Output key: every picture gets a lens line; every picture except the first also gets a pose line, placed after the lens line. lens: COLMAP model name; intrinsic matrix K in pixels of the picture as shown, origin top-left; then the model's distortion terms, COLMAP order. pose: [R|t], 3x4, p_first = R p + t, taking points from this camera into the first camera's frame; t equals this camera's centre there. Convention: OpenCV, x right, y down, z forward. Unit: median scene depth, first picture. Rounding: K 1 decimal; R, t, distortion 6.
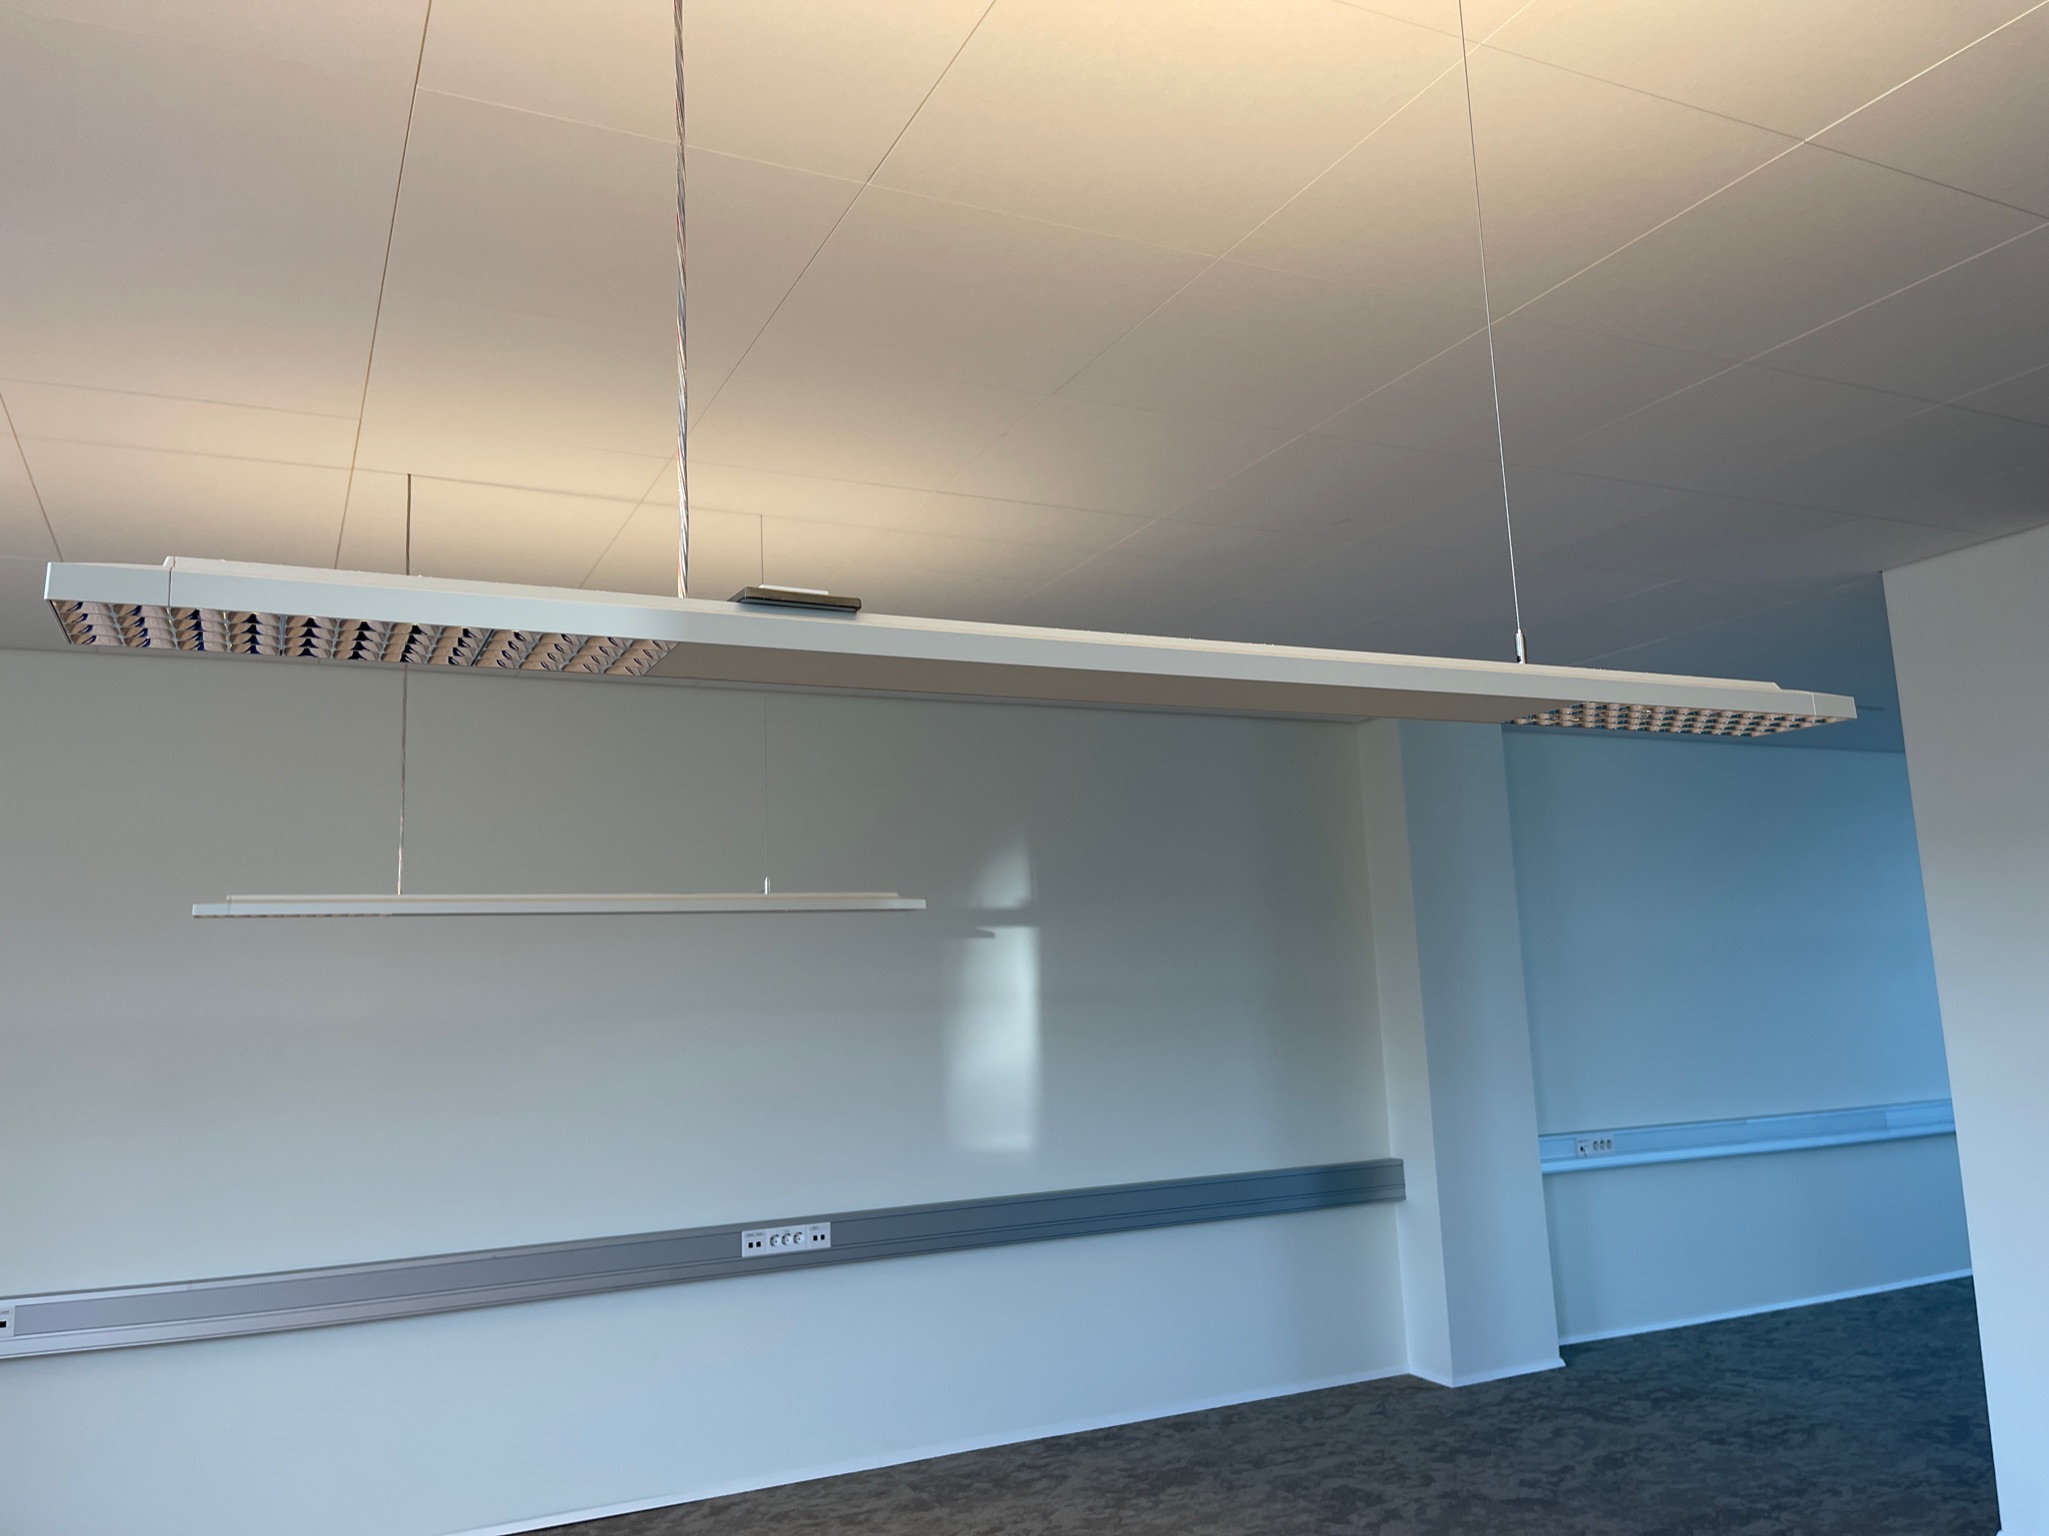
lens RADIAL K [[1575.7, 0, 1032.2], [0, 1575.7, 760.2], [0, 0, 1]] dist [0.036100, -0.001636]
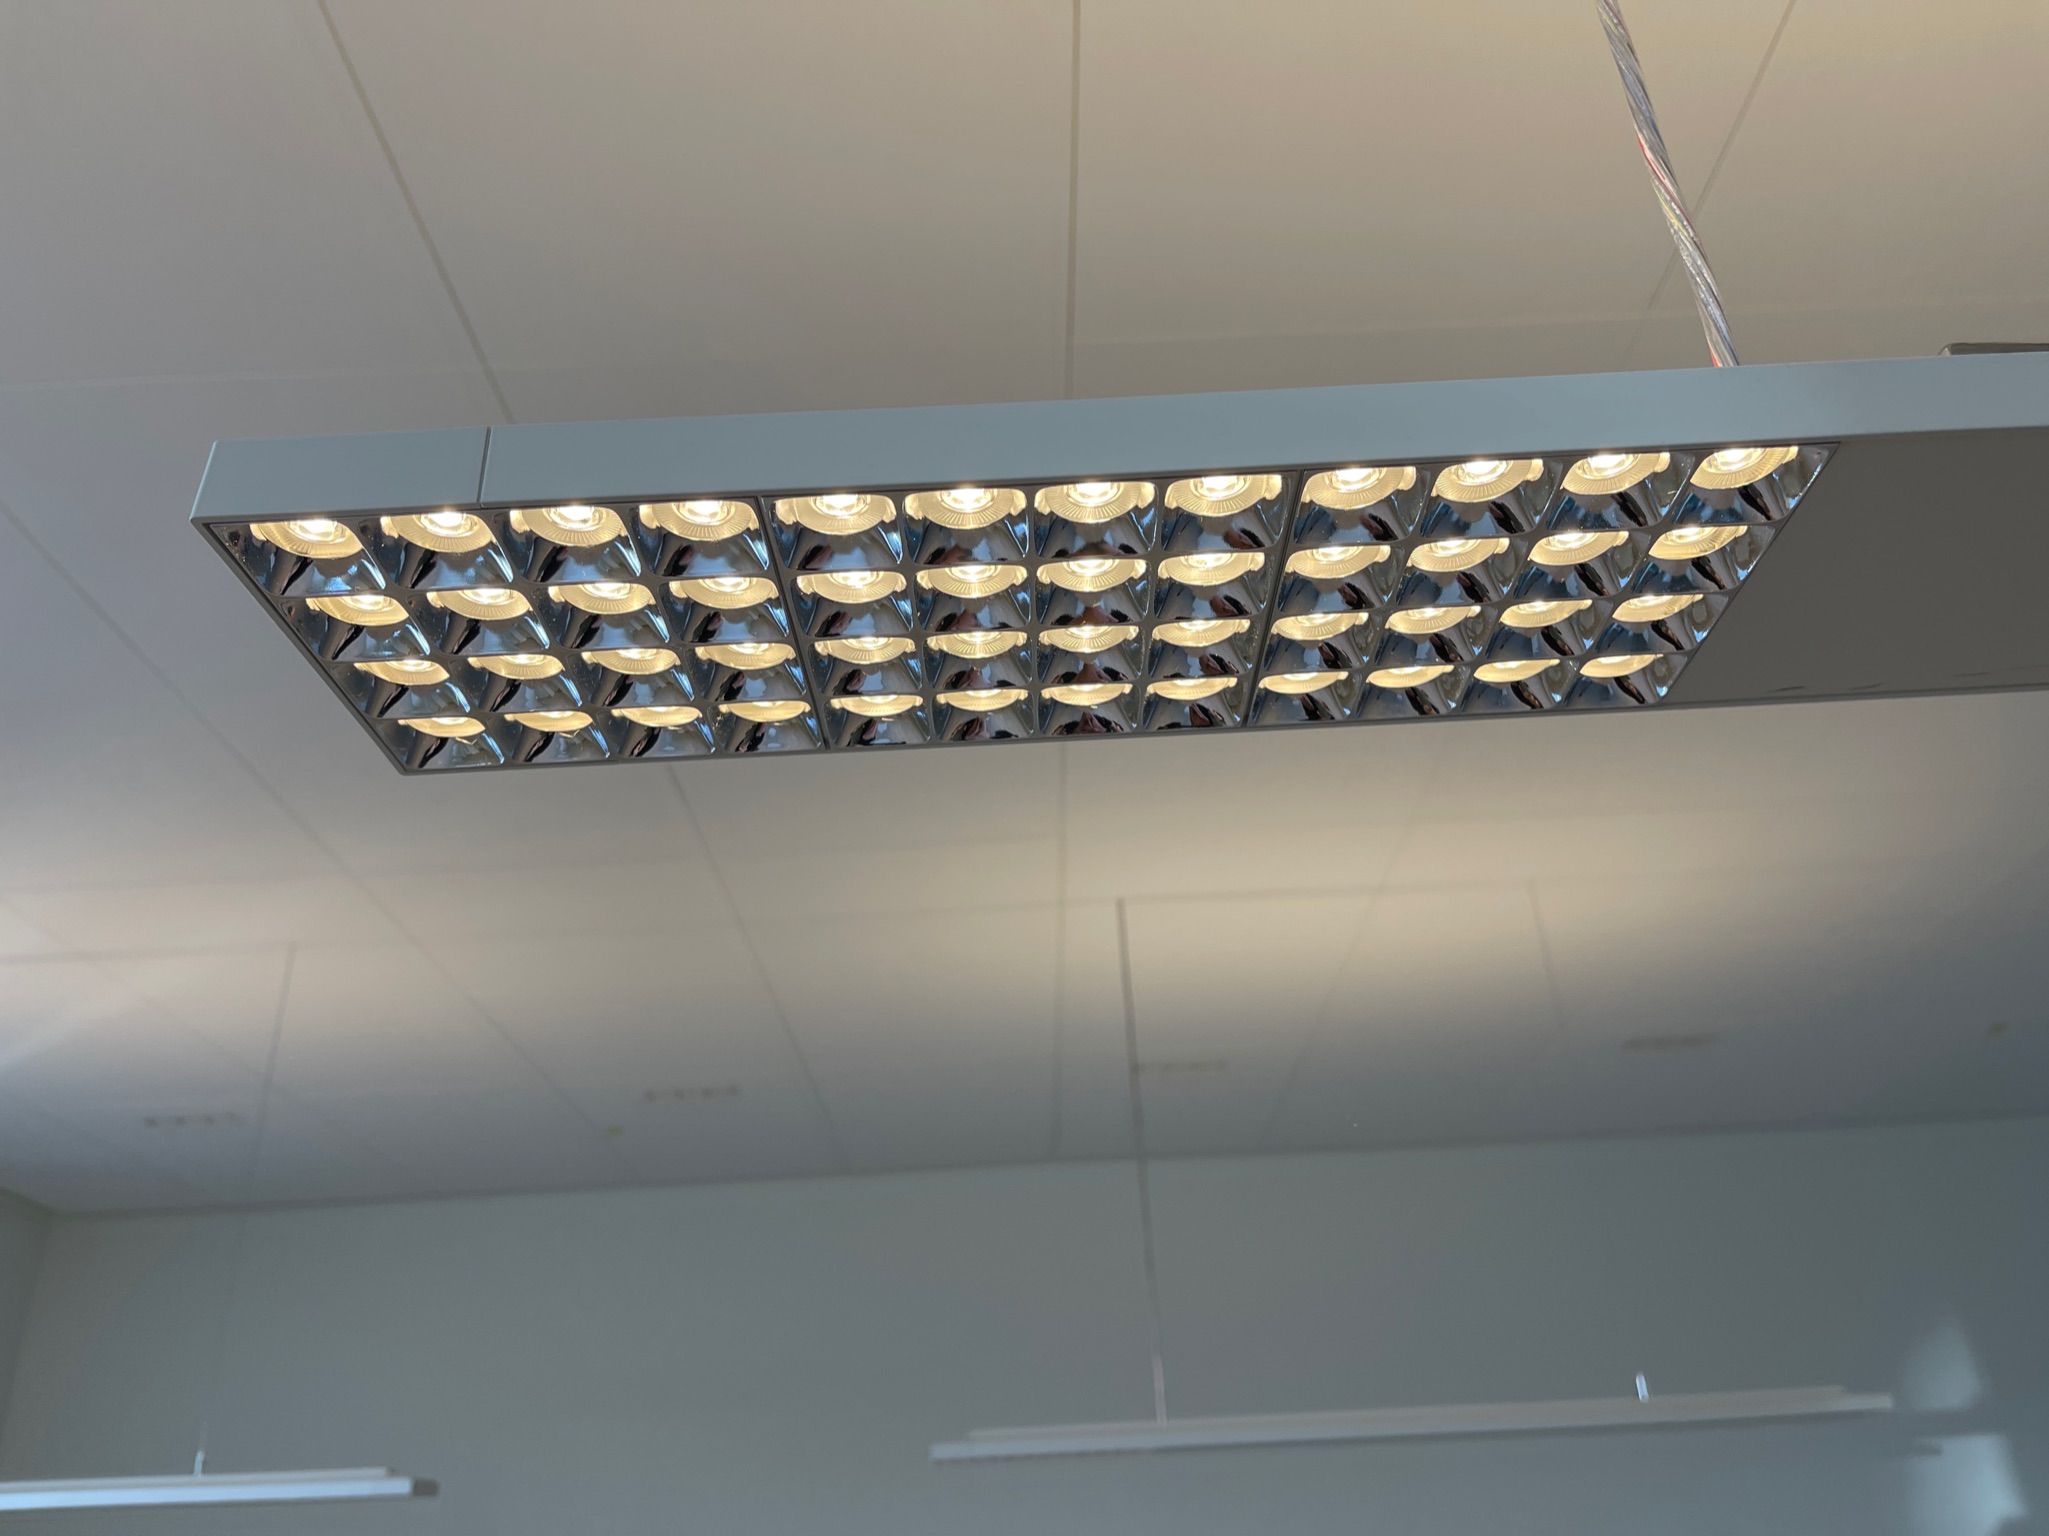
lens RADIAL K [[1567.9, 0, 998.9], [0, 1567.9, 756.3], [0, 0, 1]] dist [0.072933, -0.103812]
pose [[0.887700, -0.220244, -0.404328, -0.047565], [0.084669, 0.941279, -0.326841, 0.013904], [0.452570, 0.255903, 0.854222, 0.120909]]
